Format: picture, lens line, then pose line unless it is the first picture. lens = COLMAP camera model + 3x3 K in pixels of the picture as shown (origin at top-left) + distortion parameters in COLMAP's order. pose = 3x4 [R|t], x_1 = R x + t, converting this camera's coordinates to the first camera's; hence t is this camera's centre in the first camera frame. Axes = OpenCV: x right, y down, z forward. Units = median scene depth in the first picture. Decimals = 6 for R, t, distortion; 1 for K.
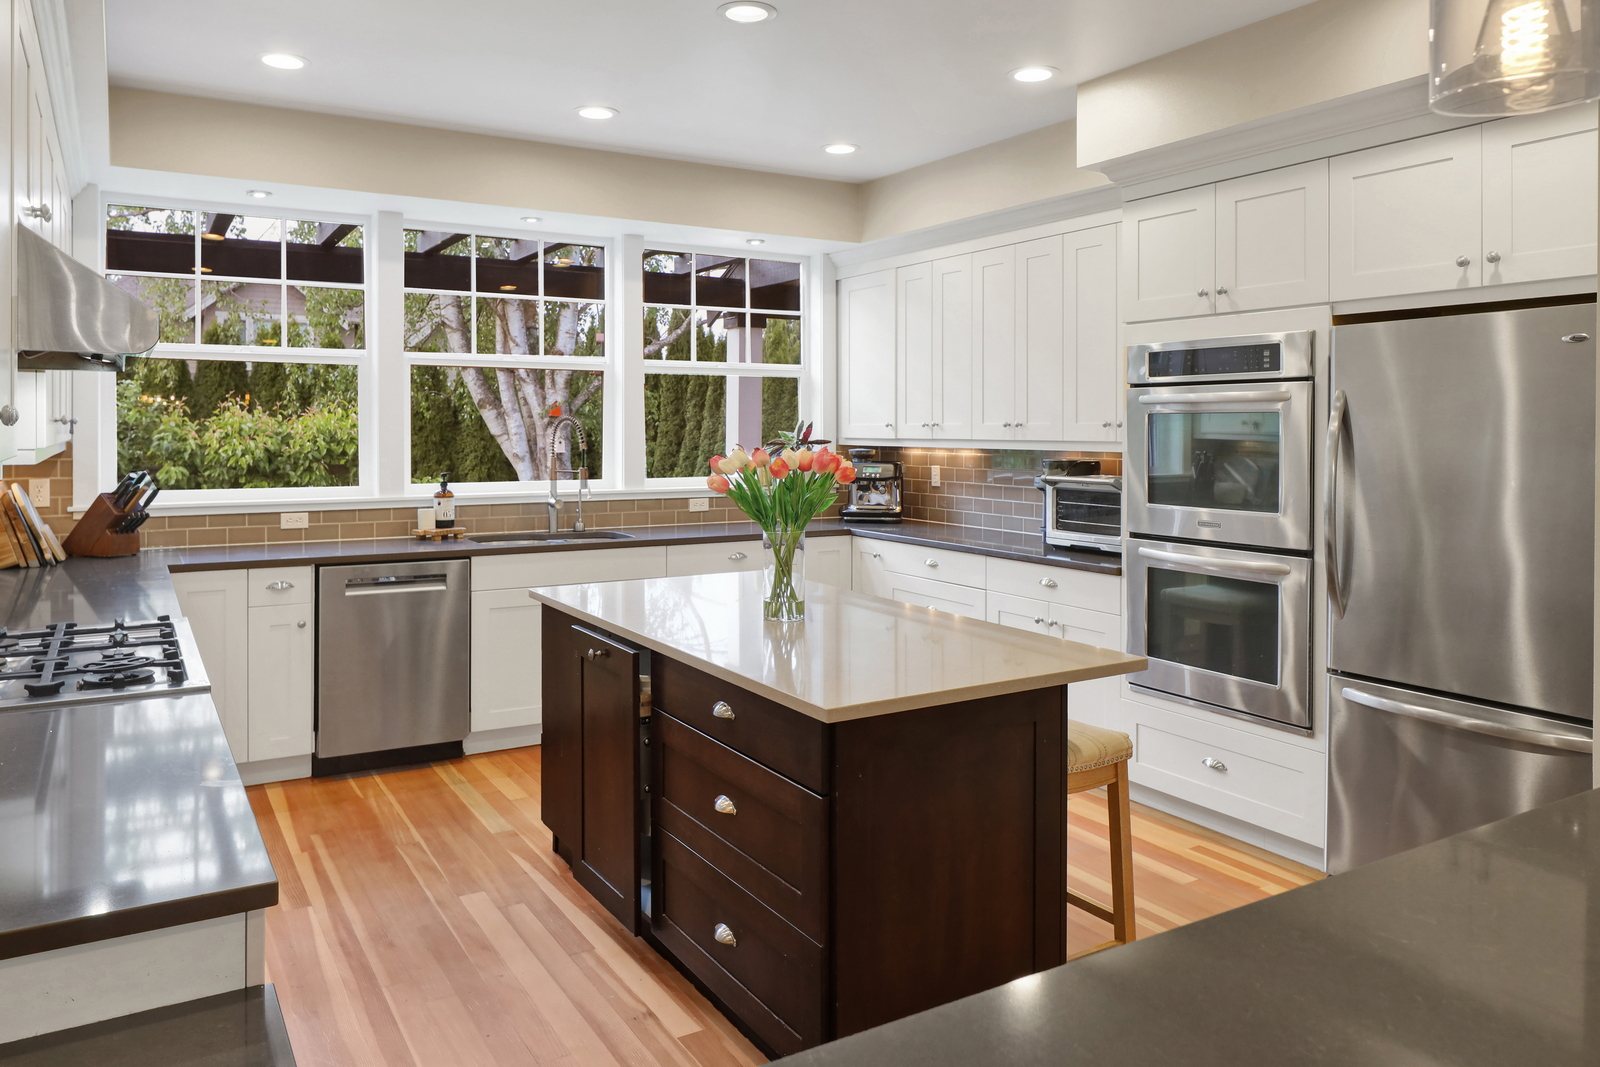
lens RADIAL K [[1143.0, 0, 818.1], [0, 1143.0, 438.4], [0, 0, 1]] dist [0.002636, 0.000045]
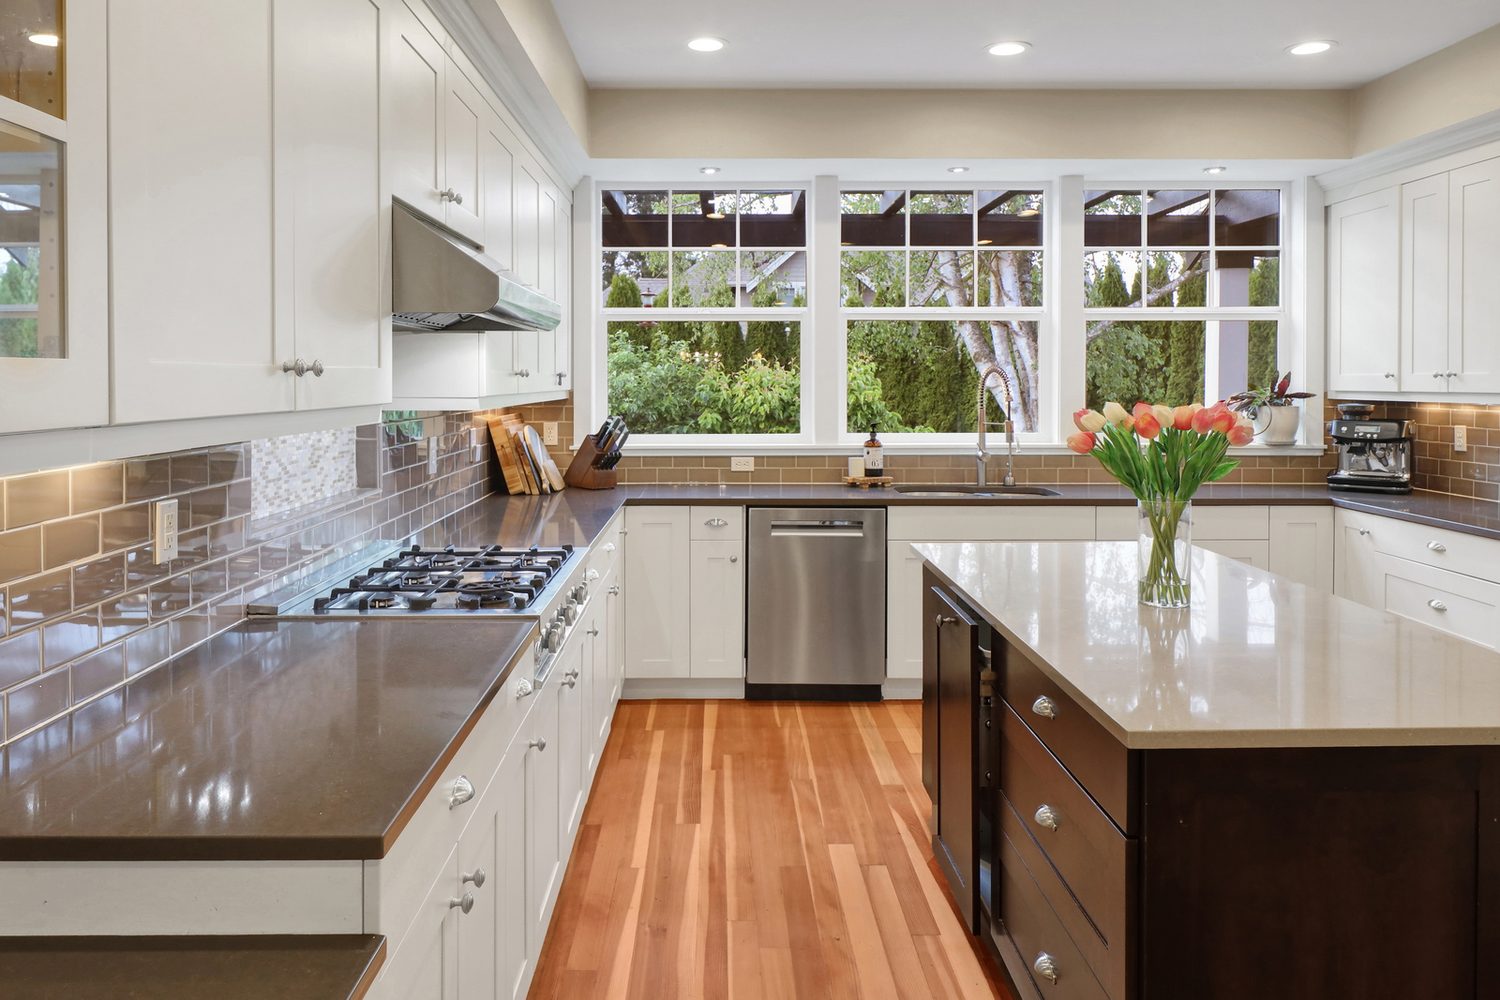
lens RADIAL K [[1082.4, 0, 746.0], [0, 1082.4, 396.3], [0, 0, 1]] dist [0.008555, 0.002073]
pose [[0.857597, 0.005954, -0.514287, 0.075857], [-0.003166, 0.999975, 0.006297, 0.000003], [0.514312, -0.003772, 0.857595, 0.097489]]
